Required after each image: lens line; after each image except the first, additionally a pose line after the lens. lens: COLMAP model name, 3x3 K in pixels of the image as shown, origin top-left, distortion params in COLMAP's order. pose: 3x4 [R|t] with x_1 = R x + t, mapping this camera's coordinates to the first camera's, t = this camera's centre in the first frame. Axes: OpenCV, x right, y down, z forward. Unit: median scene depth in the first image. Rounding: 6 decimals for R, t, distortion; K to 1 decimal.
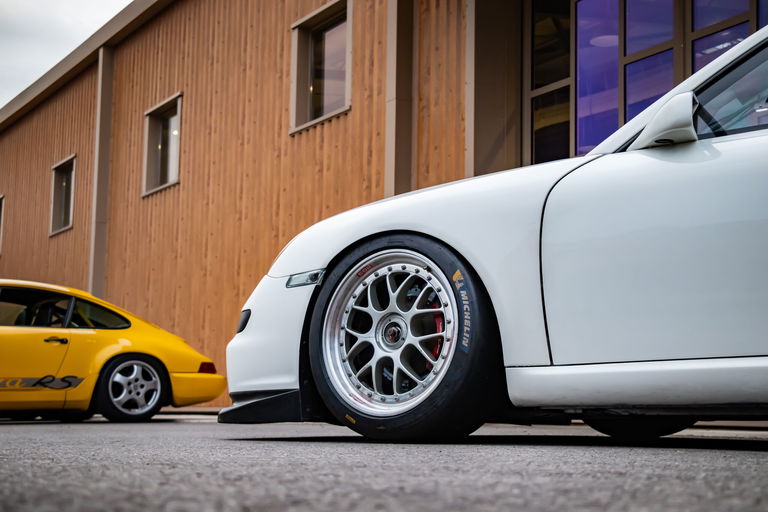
lens RADIAL K [[1232.9, 0, 390.1], [0, 1232.9, 253.6], [0, 0, 1]] dist [0.166919, 0.000000]
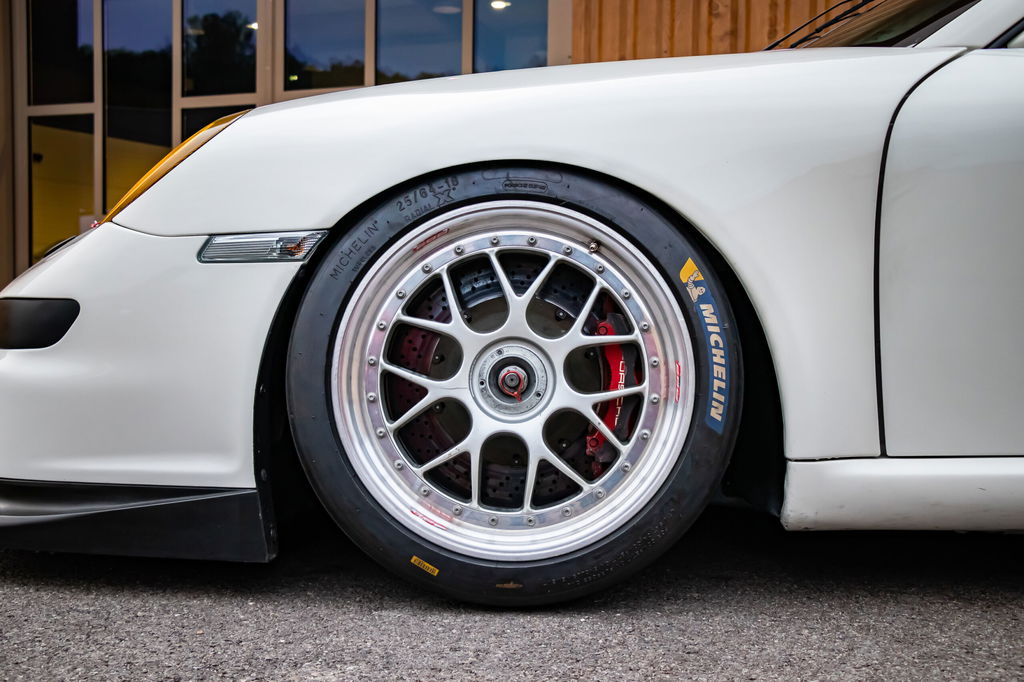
lens RADIAL K [[1294.5, 0, 525.7], [0, 1294.5, 366.2], [0, 0, 1]] dist [0.022643, 0.000000]
pose [[0.814982, -0.035907, 0.578372, -0.276805], [-0.077091, 0.982489, 0.169625, -0.025106], [-0.574335, -0.182828, 0.797943, 0.598767]]
